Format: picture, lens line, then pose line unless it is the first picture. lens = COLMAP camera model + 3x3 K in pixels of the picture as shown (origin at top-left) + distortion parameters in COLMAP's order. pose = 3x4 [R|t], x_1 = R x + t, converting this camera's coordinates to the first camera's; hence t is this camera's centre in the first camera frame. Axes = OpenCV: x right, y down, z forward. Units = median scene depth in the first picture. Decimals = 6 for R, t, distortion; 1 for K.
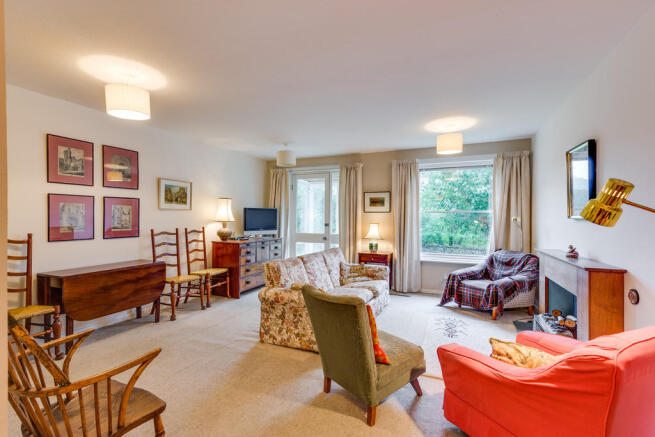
lens RADIAL K [[304.3, 0, 329.6], [0, 304.3, 217.9], [0, 0, 1]] dist [-0.001439, -0.000059]
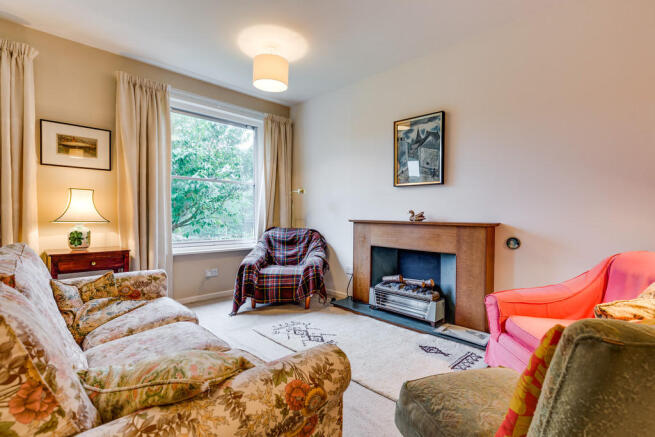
lens RADIAL K [[304.3, 0, 326.9], [0, 304.3, 224.3], [0, 0, 1]] dist [-0.001439, -0.000059]
pose [[0.380030, -0.030618, 0.924467, -0.168291], [-0.004838, 0.999373, 0.035088, 0.061549], [-0.924962, -0.017807, 0.379643, 0.526674]]
